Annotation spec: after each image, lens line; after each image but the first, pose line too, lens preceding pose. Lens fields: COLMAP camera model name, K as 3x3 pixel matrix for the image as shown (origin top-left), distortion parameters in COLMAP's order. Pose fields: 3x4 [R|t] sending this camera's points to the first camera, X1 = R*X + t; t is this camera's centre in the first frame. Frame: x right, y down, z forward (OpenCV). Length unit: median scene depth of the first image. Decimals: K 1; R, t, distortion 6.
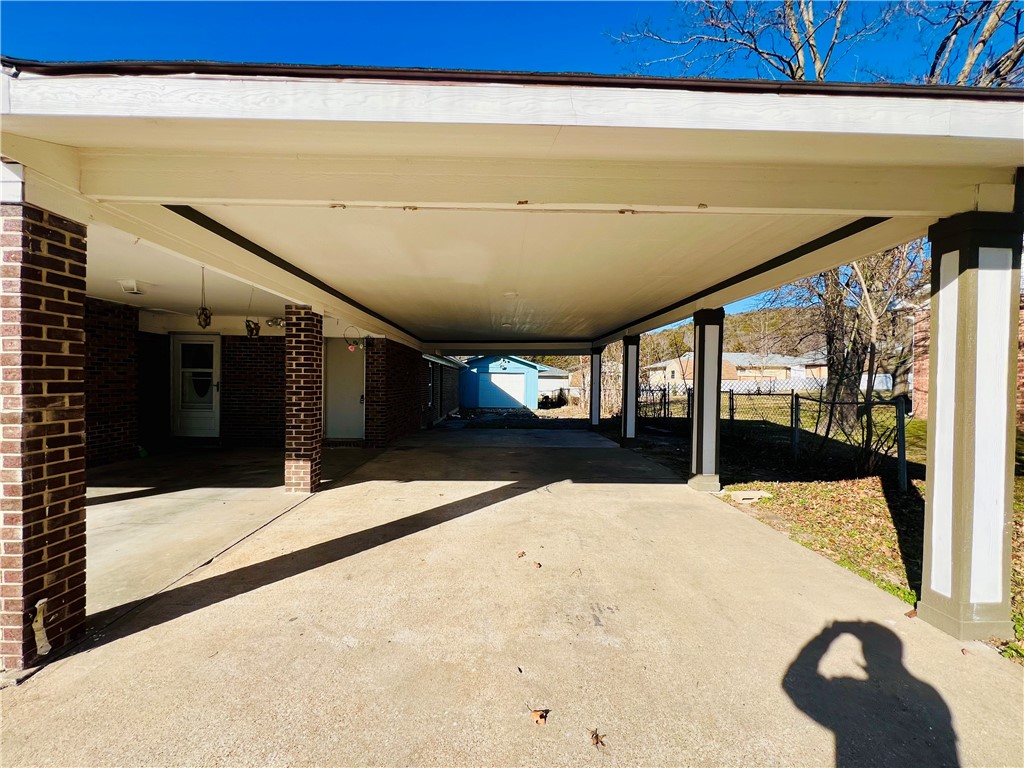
lens RADIAL K [[410.8, 0, 510.6], [0, 410.8, 386.8], [0, 0, 1]] dist [0.000008, -0.000149]
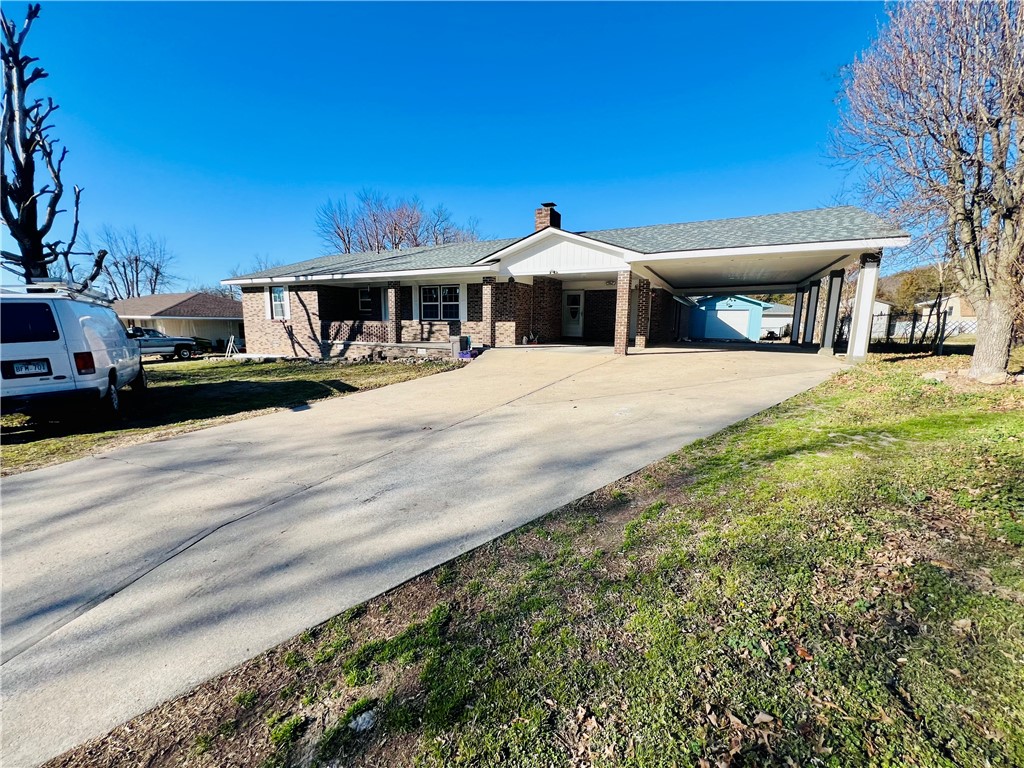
lens RADIAL K [[408.3, 0, 510.7], [0, 408.3, 386.7], [0, 0, 1]] dist [-0.000313, 0.000014]
pose [[0.874133, 0.073858, -0.480038, 0.034135], [-0.007864, 0.990393, 0.138060, 0.069987], [0.485623, -0.116908, 0.866316, -0.915297]]
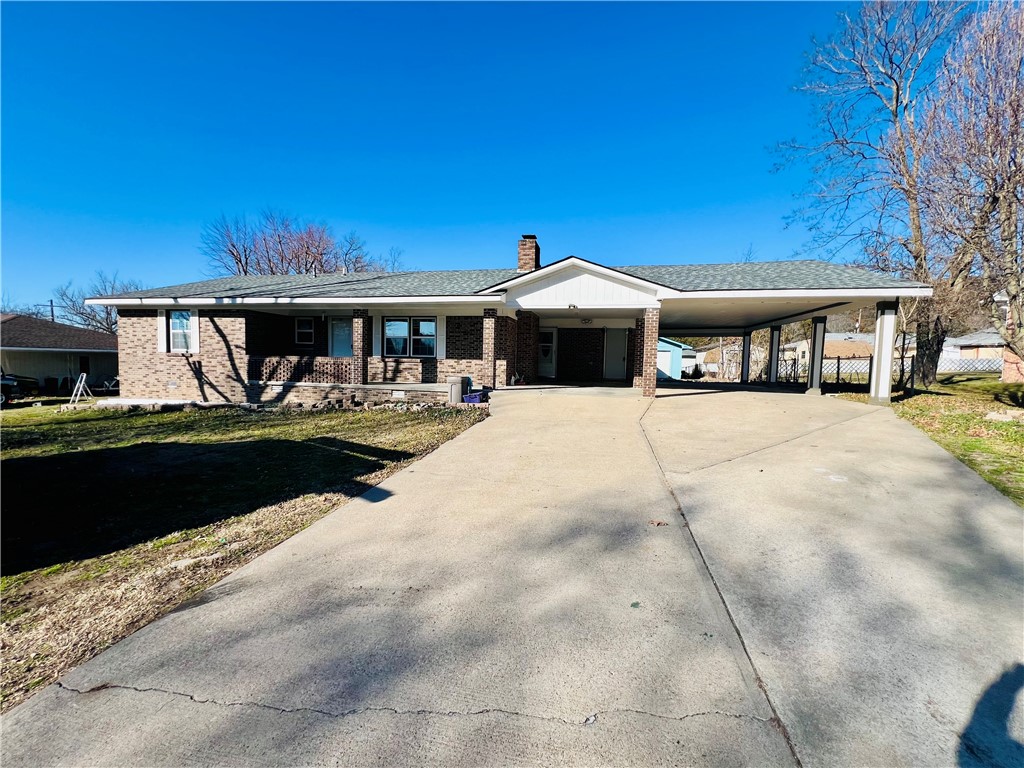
lens RADIAL K [[410.8, 0, 510.6], [0, 410.8, 386.8], [0, 0, 1]] dist [0.000008, -0.000149]
pose [[0.970206, 0.025338, -0.240952, -0.333264], [-0.014896, 0.998873, 0.045059, 0.067390], [0.241822, -0.040128, 0.969491, -0.880501]]
